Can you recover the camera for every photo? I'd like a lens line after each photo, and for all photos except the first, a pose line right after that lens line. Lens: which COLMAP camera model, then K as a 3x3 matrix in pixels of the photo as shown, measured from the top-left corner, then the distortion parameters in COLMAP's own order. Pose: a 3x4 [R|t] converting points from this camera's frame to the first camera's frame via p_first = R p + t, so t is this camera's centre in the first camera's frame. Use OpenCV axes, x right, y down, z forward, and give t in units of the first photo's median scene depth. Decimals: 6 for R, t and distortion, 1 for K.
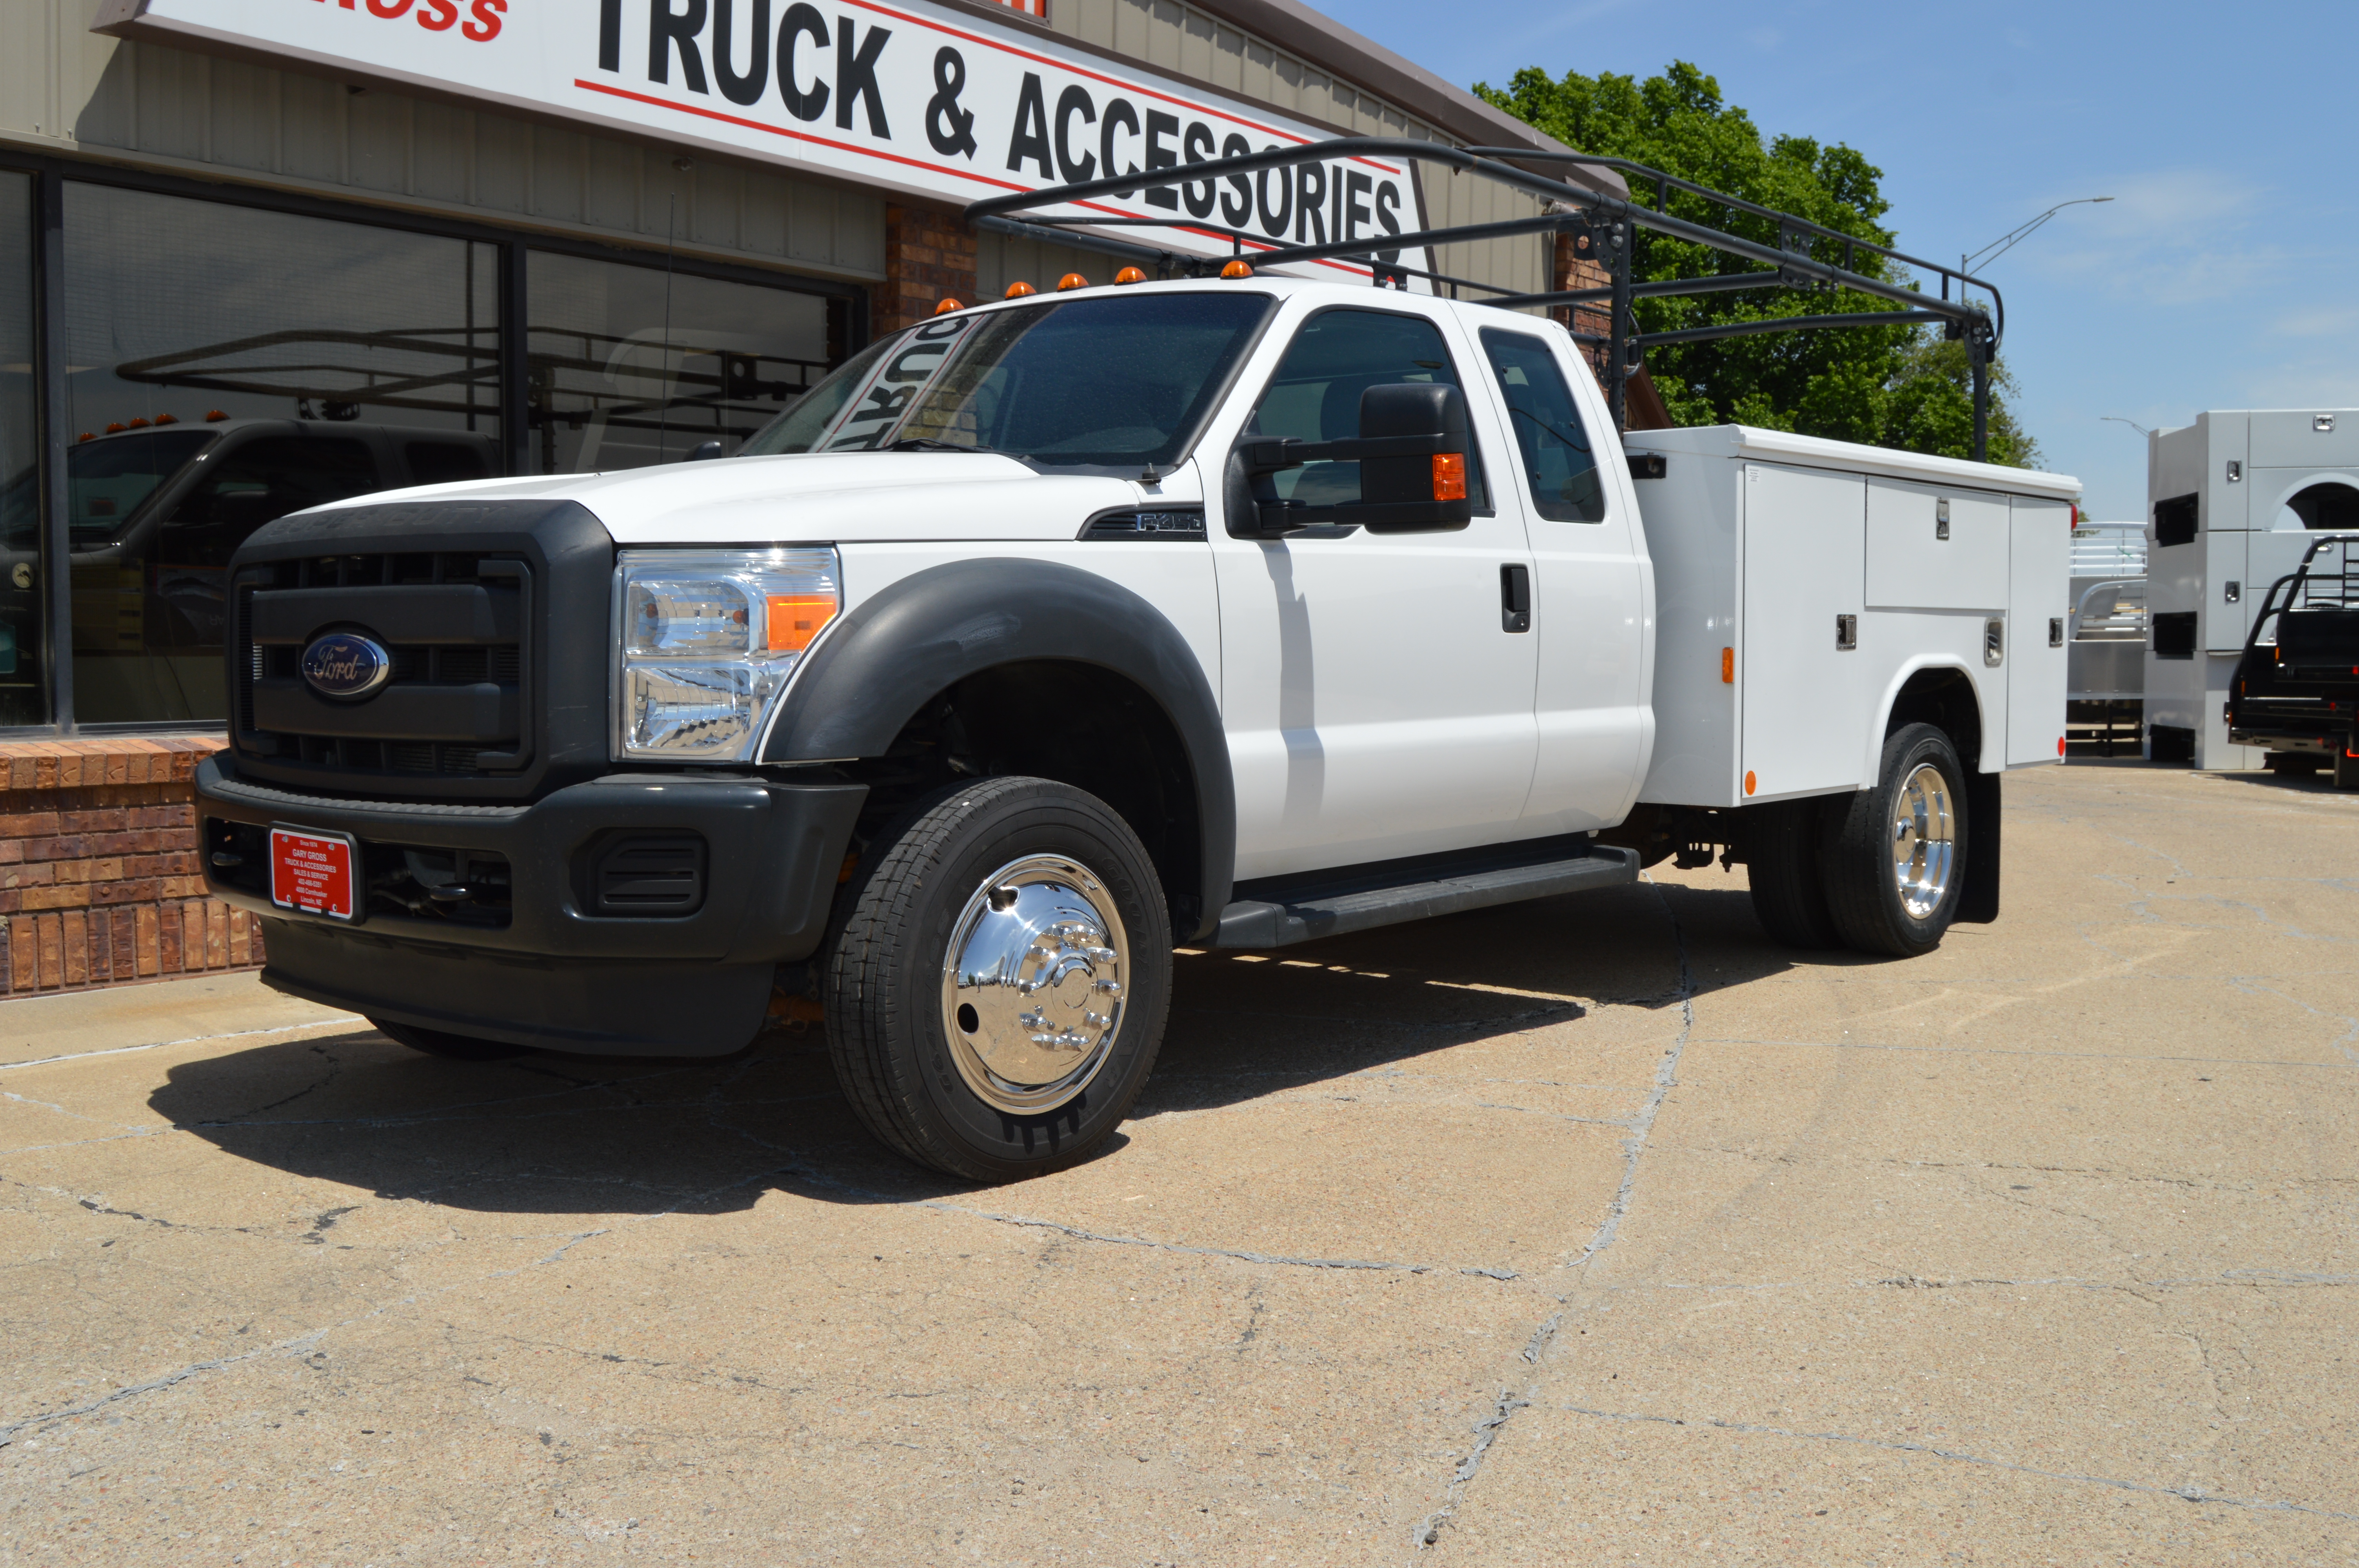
lens RADIAL K [[2334.7, 0, 1127.8], [0, 2334.7, 791.9], [0, 0, 1]] dist [-0.077600, 0.026981]
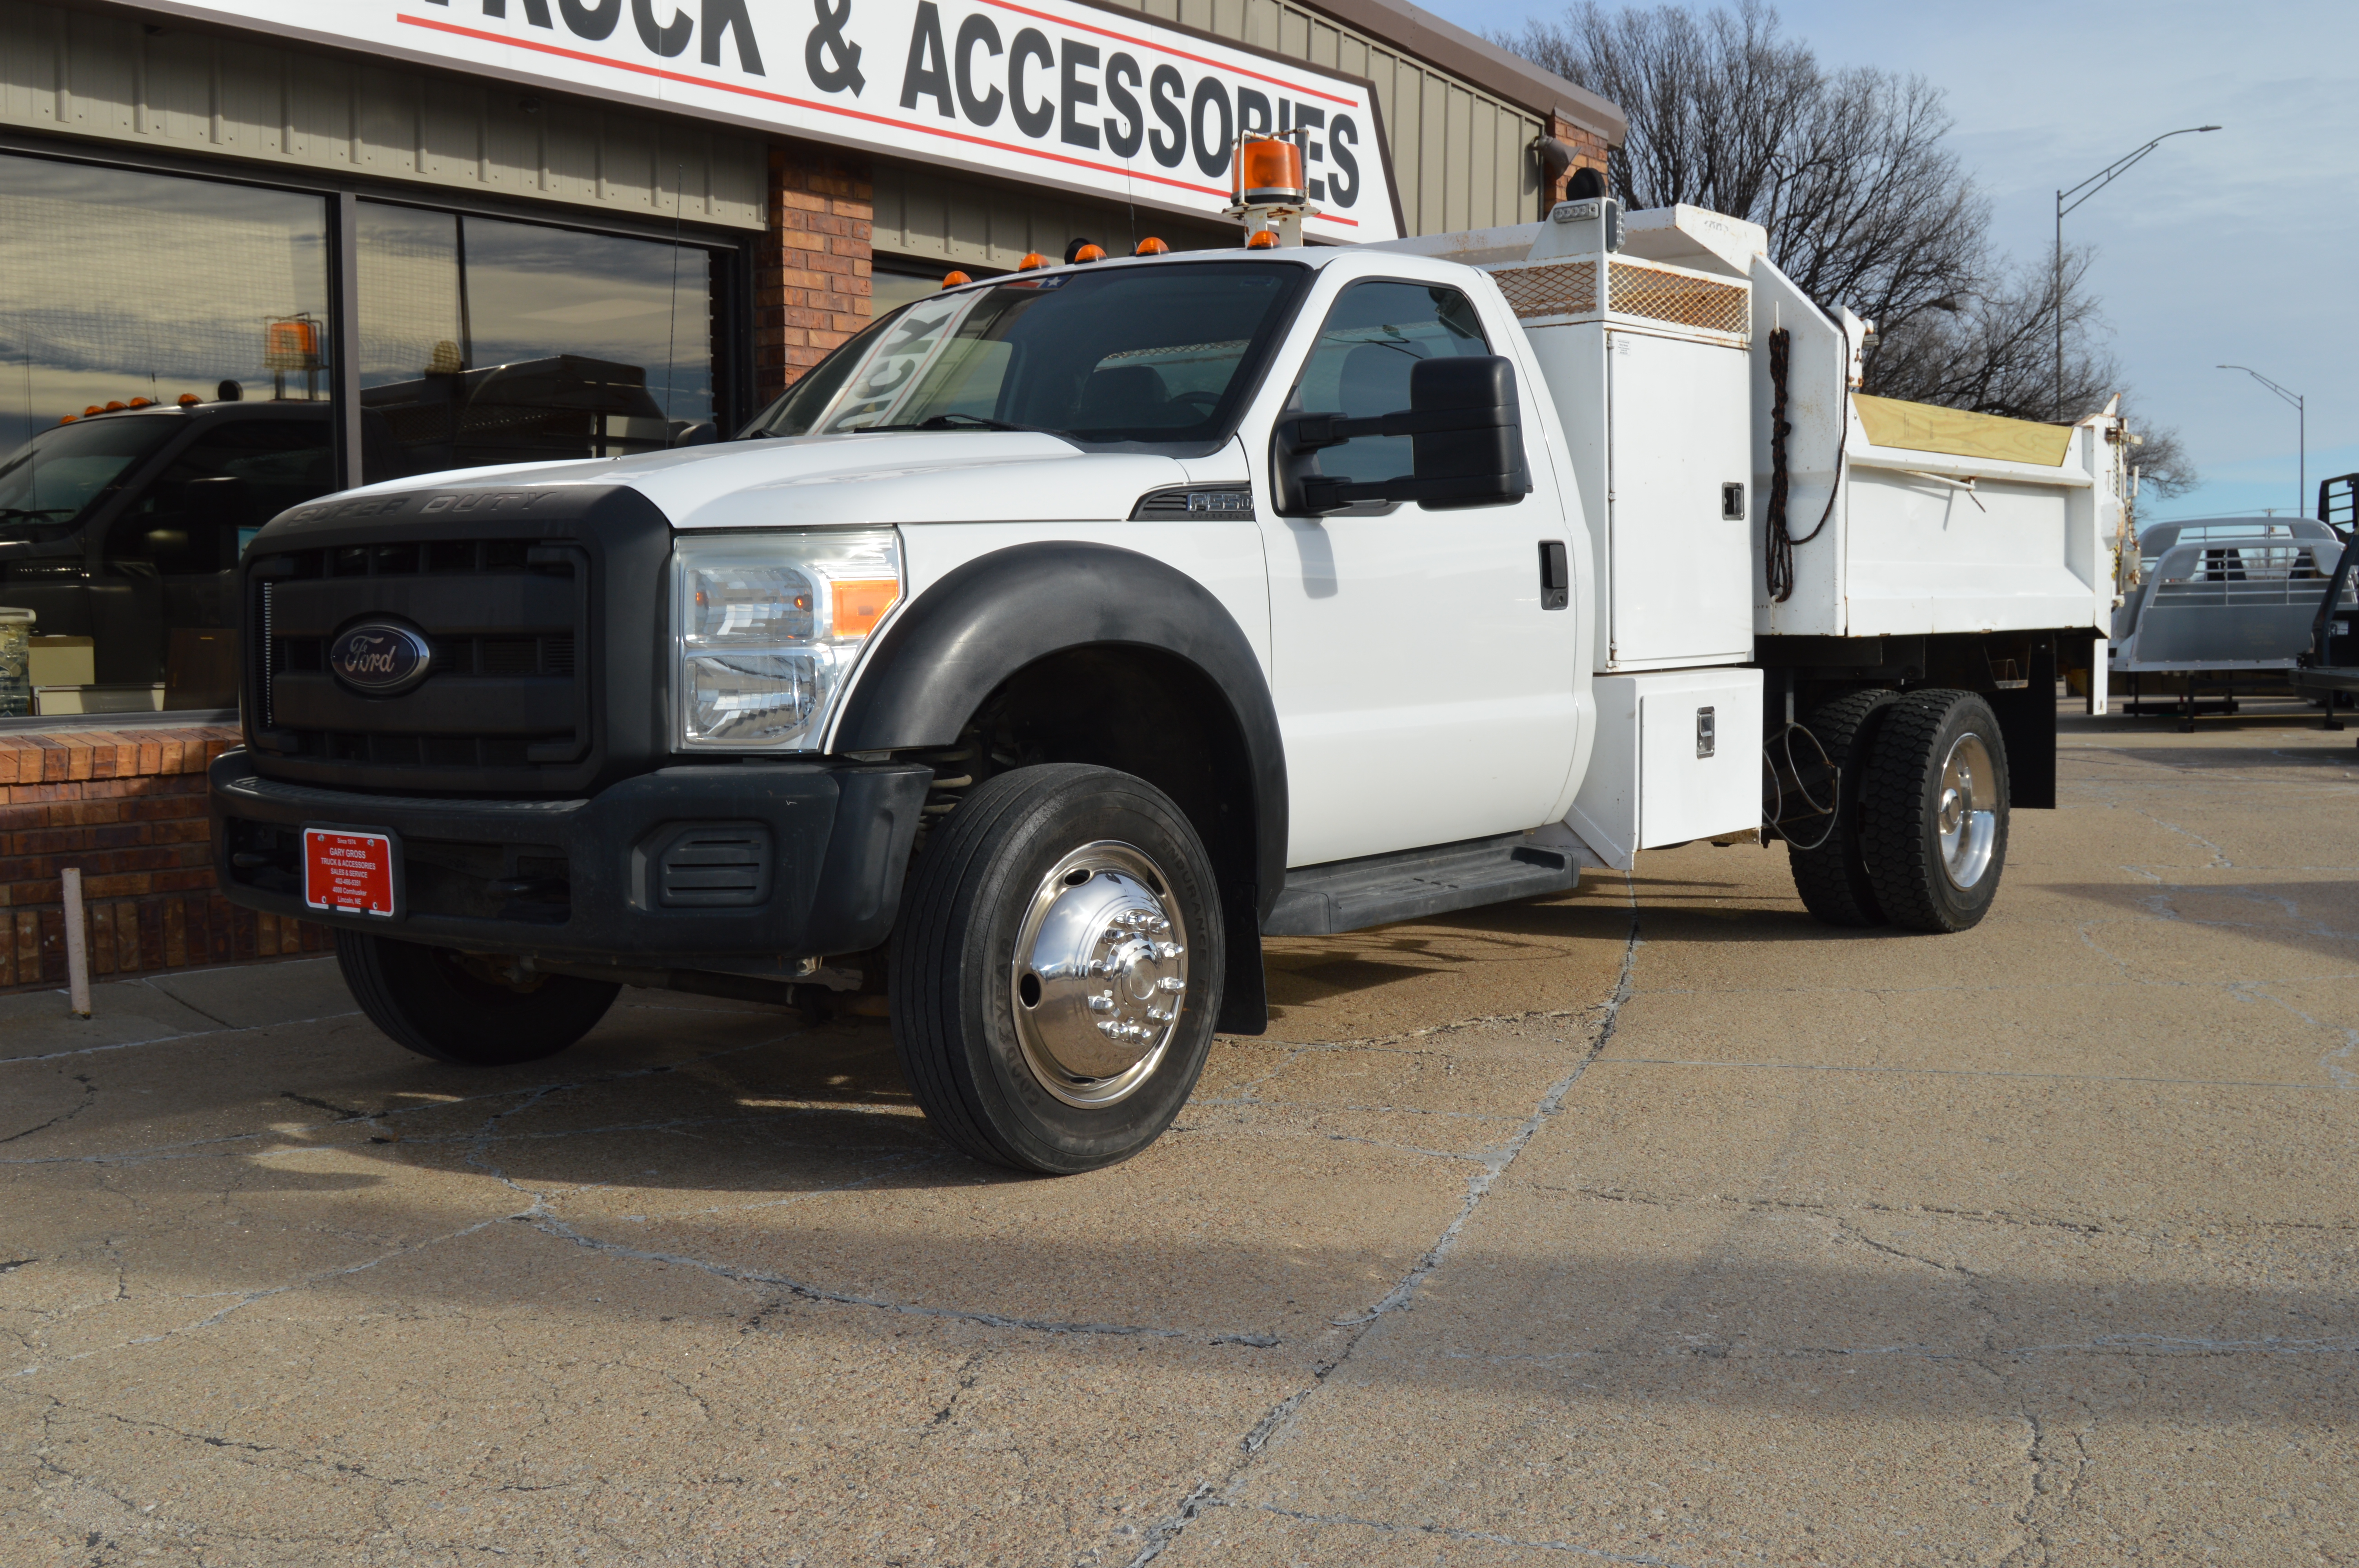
lens RADIAL K [[2461.1, 0, 1191.0], [0, 2461.1, 760.8], [0, 0, 1]] dist [-0.062353, -0.001119]
pose [[0.999729, -0.008985, -0.021462, 0.100080], [0.008863, 0.999944, -0.005758, -0.004121], [0.021512, 0.005566, 0.999753, 0.046198]]
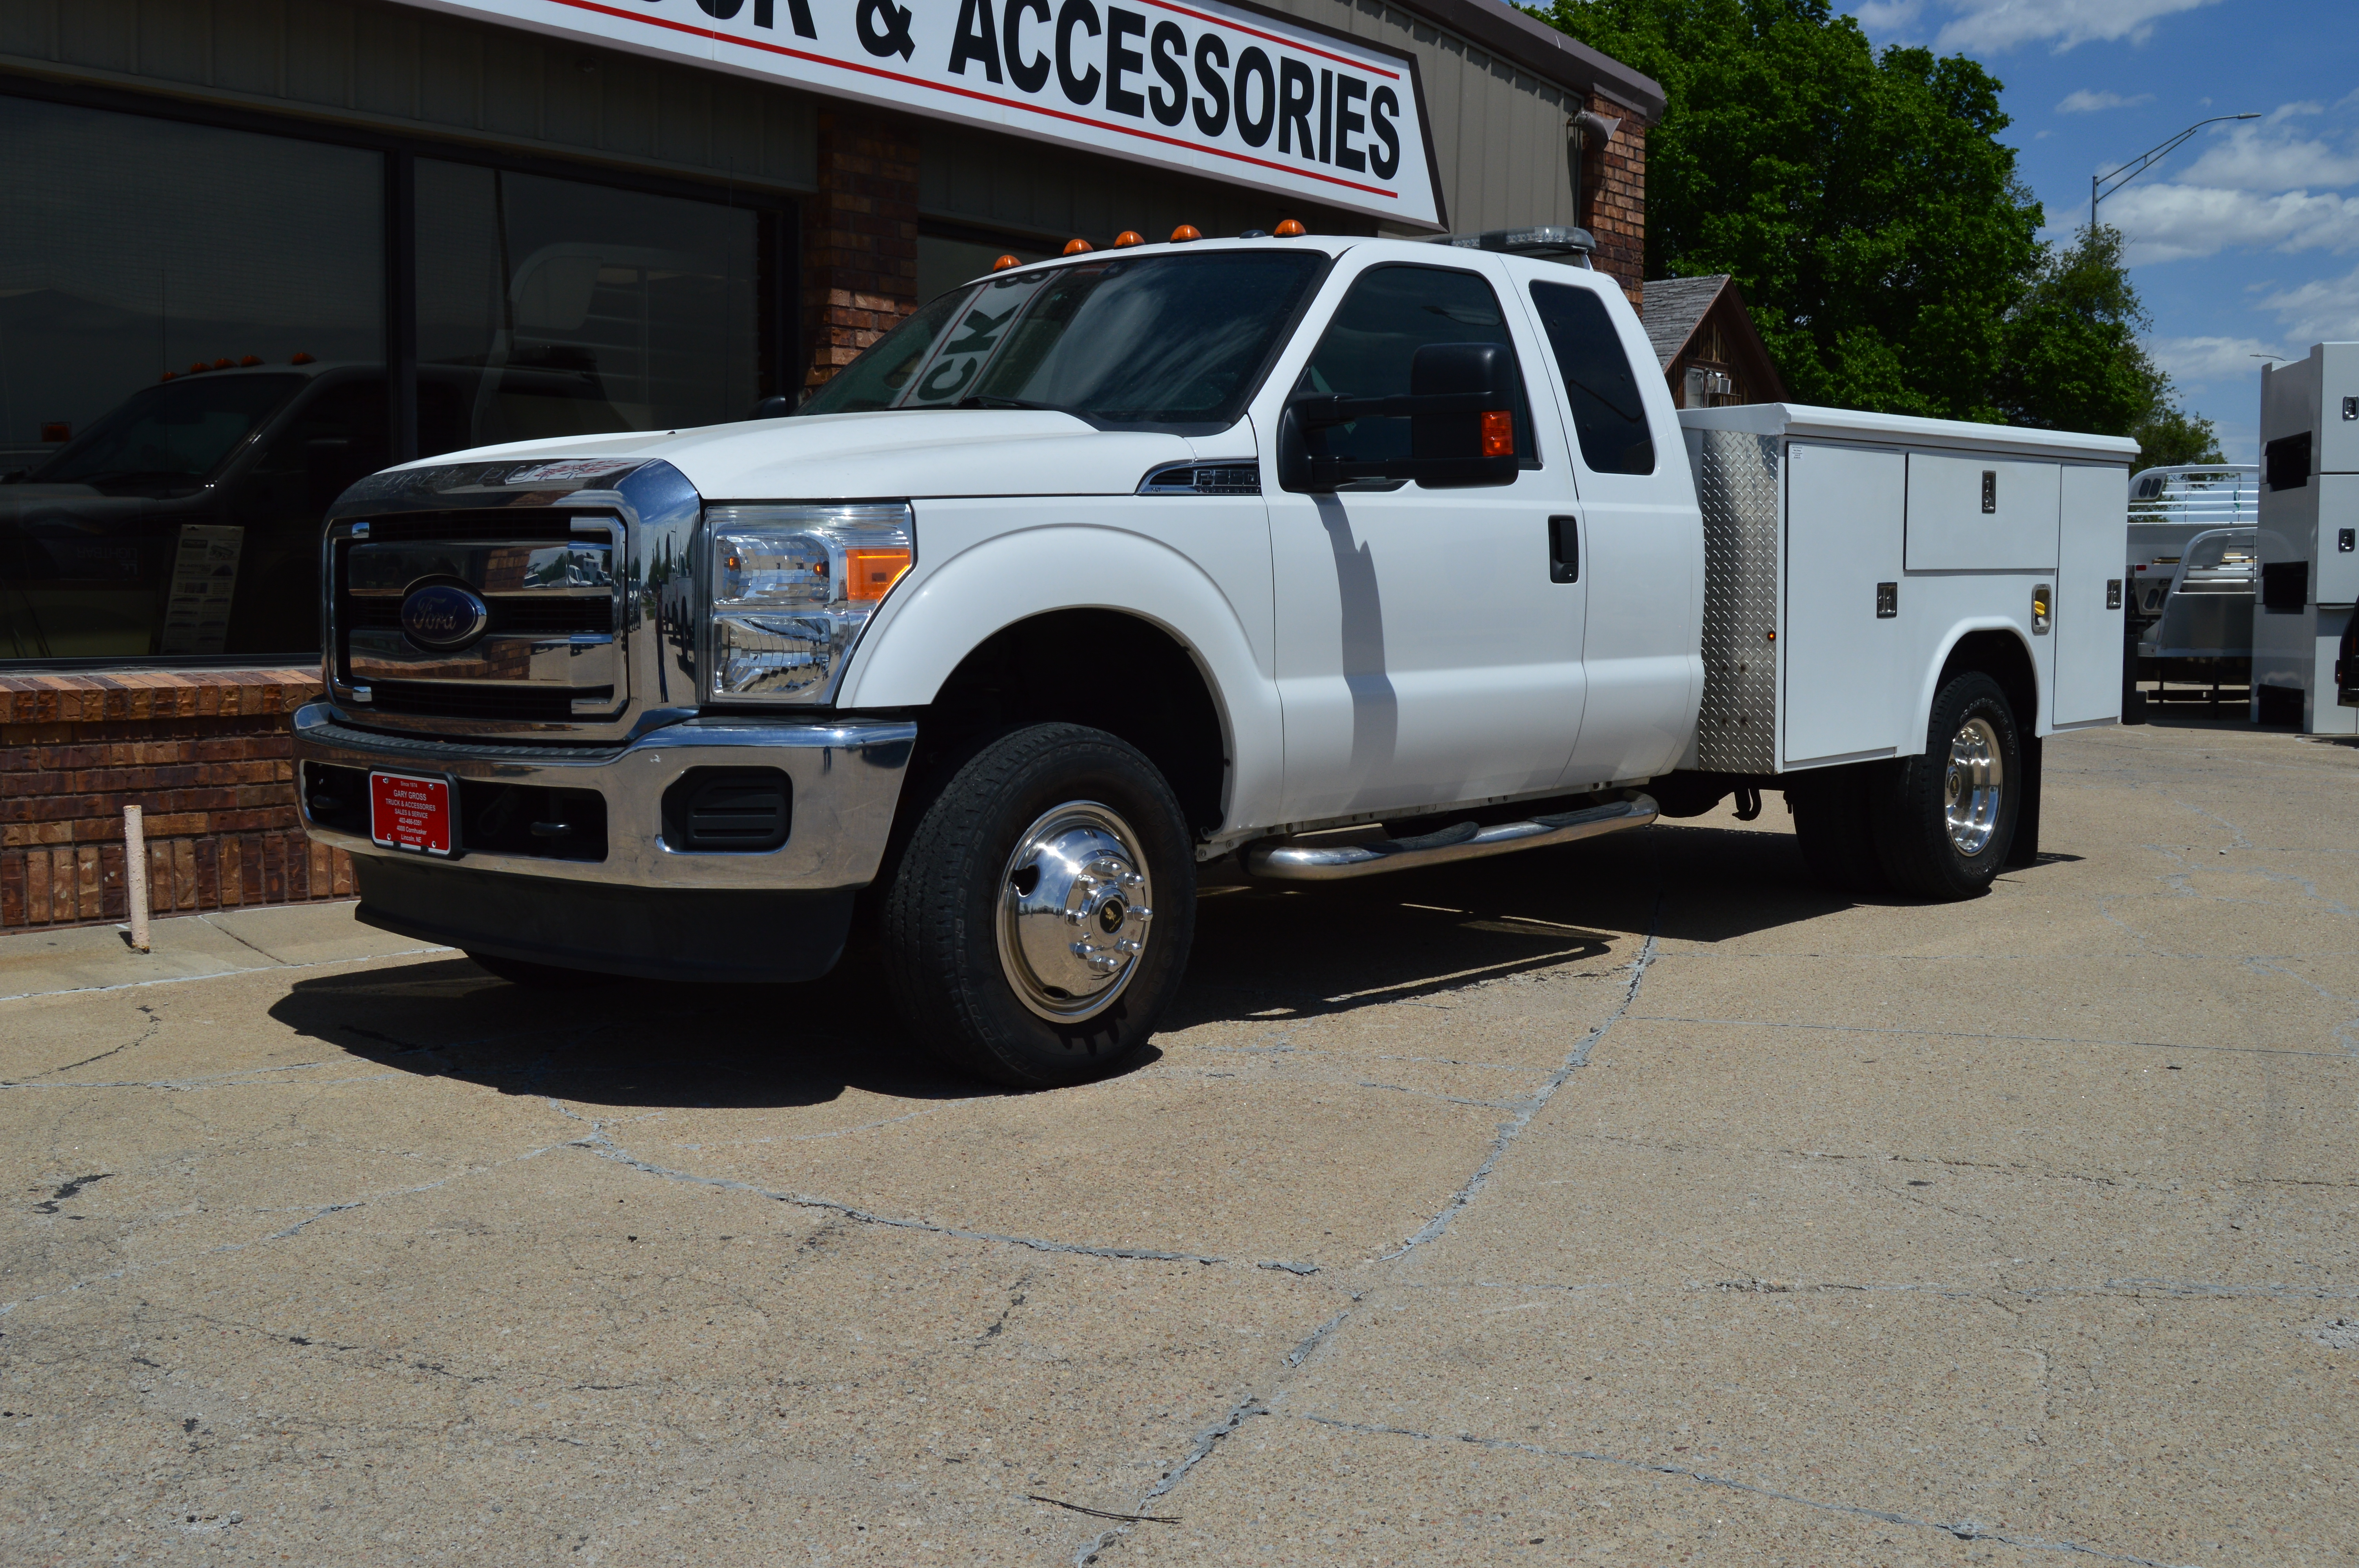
lens RADIAL K [[2473.3, 0, 1179.5], [0, 2473.3, 784.0], [0, 0, 1]] dist [-0.065394, 0.006254]
pose [[0.999433, 0.008982, -0.032445, 0.091802], [-0.008580, 0.999885, 0.012500, 0.004041], [0.032553, -0.012214, 0.999395, 0.022130]]
